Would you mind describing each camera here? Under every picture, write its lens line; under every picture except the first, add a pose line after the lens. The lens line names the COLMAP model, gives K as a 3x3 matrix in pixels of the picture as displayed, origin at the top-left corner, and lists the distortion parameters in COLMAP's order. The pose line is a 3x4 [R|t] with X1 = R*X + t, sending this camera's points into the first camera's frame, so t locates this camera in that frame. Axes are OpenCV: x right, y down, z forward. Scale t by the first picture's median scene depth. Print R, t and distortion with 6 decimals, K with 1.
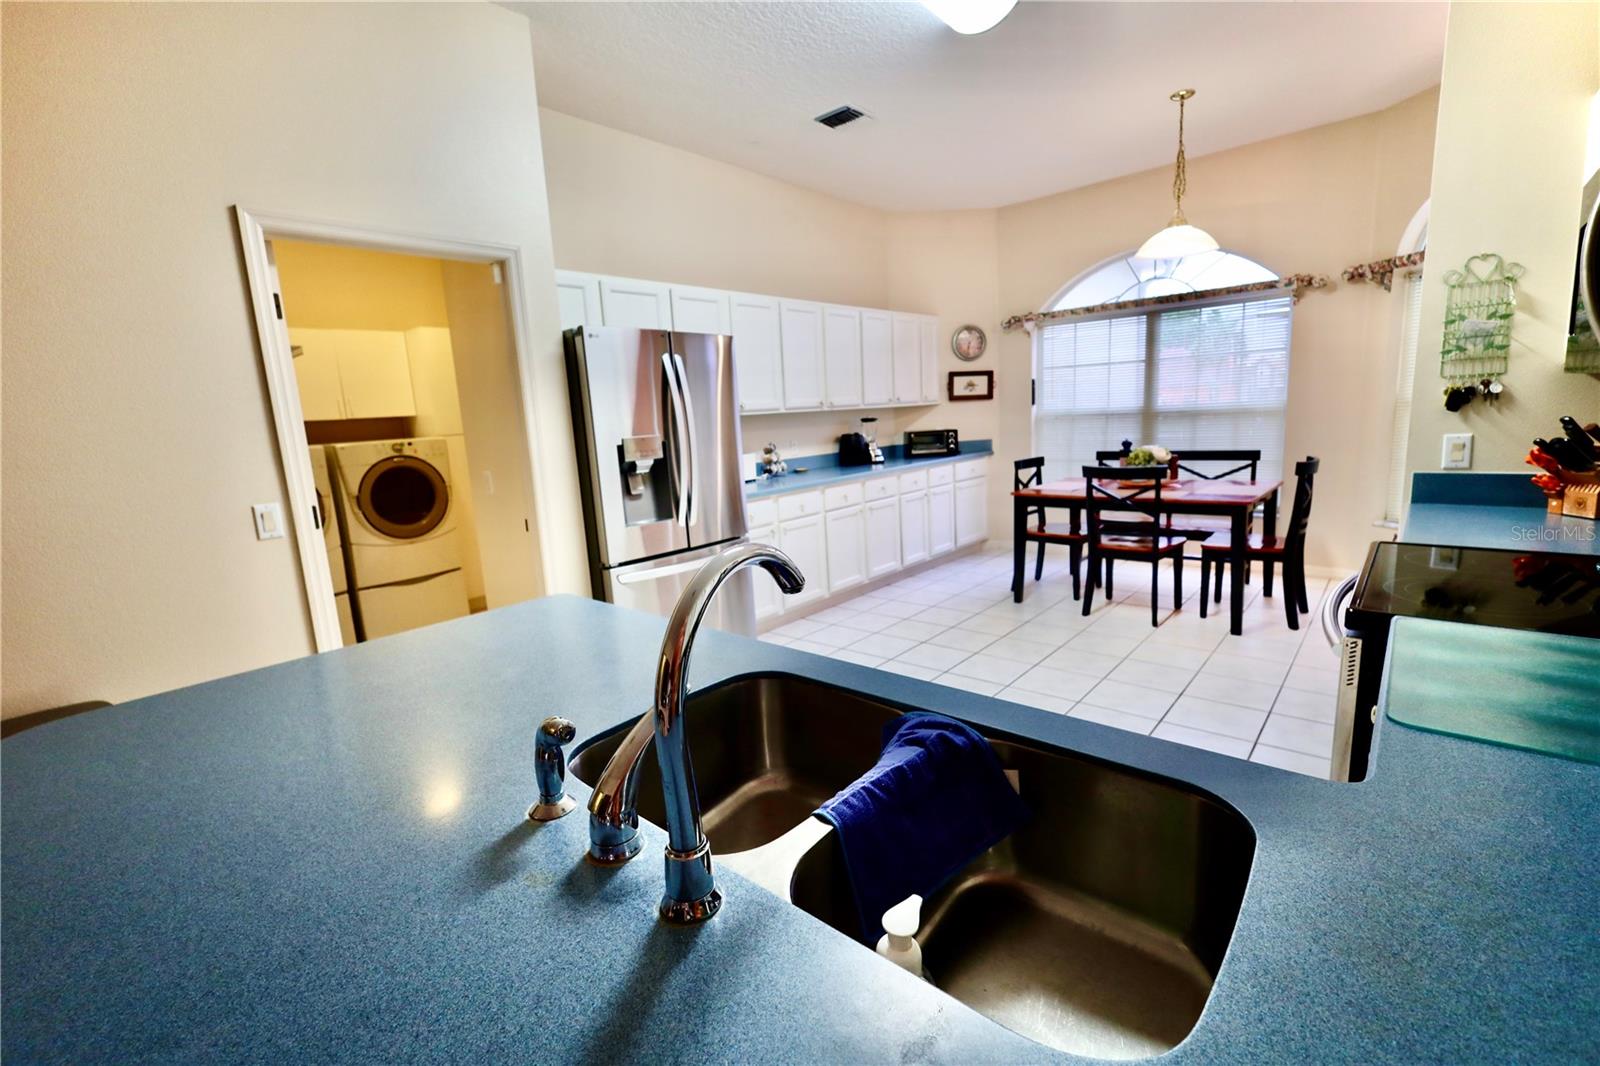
lens RADIAL K [[692.8, 0, 802.6], [0, 692.8, 530.1], [0, 0, 1]] dist [0.002720, -0.000026]
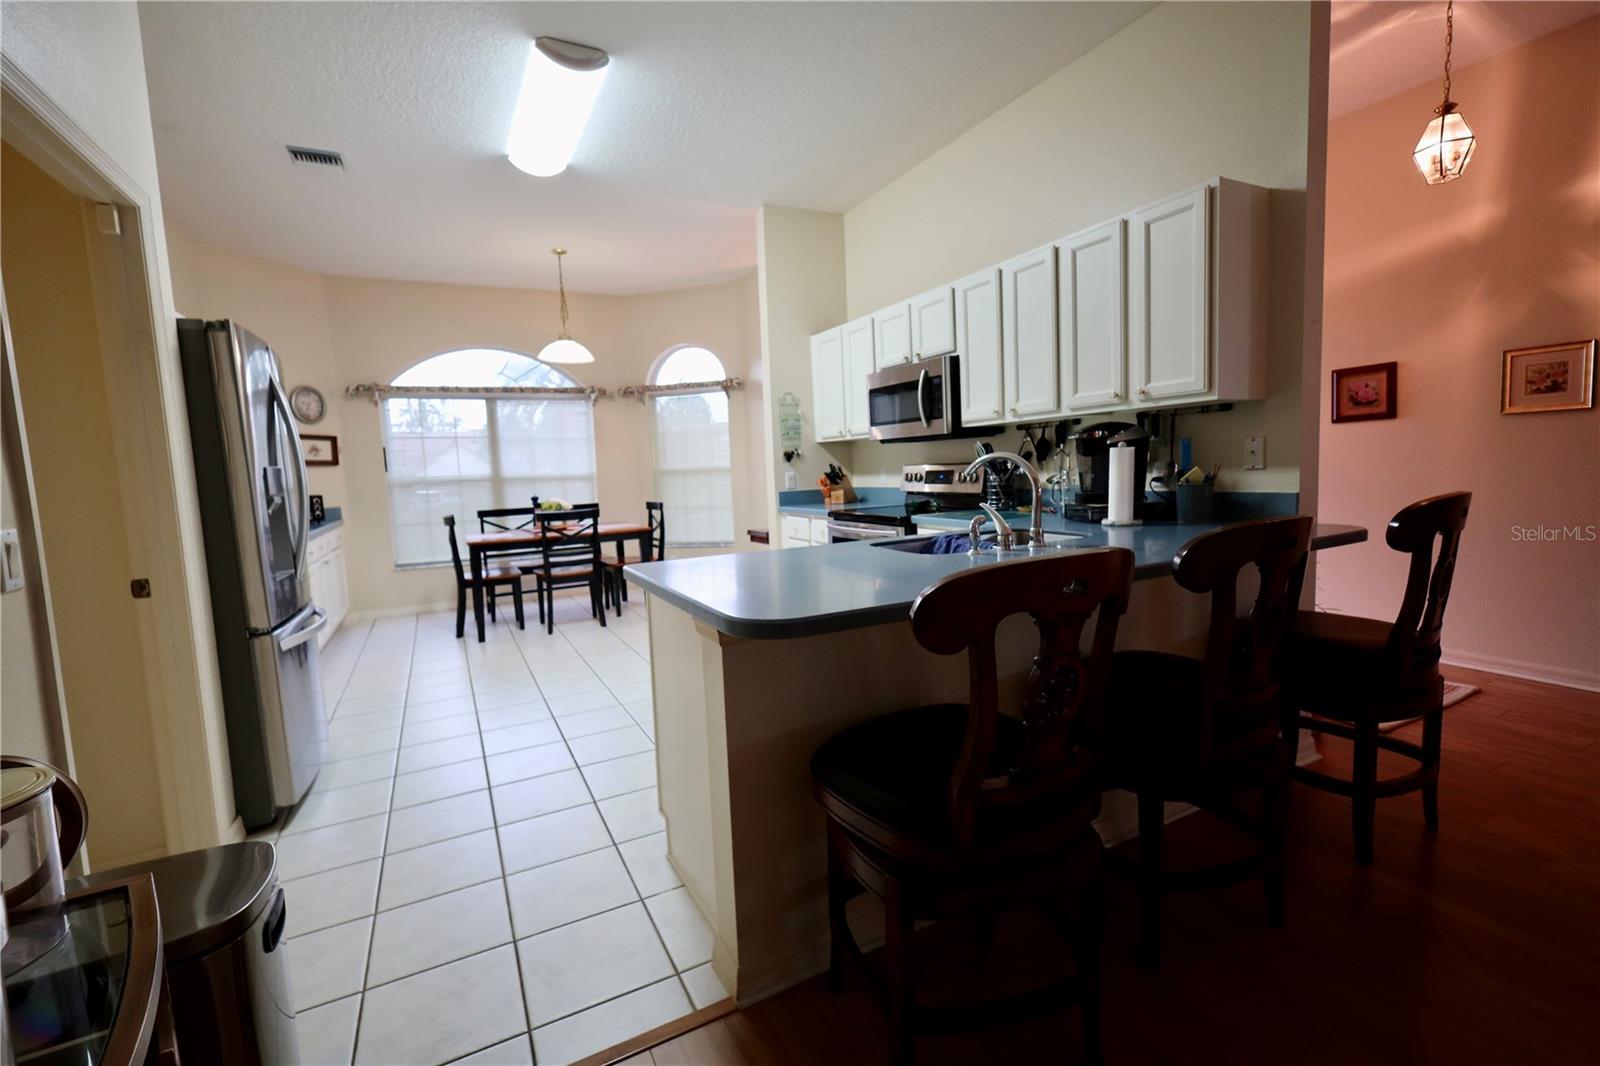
lens RADIAL K [[692.8, 0, 801.4], [0, 692.8, 532.6], [0, 0, 1]] dist [0.002720, -0.000026]
pose [[0.360511, -0.050885, 0.931366, -0.536878], [0.178877, 0.983750, -0.015493, 0.042647], [-0.915442, 0.172185, 0.363755, 0.113029]]
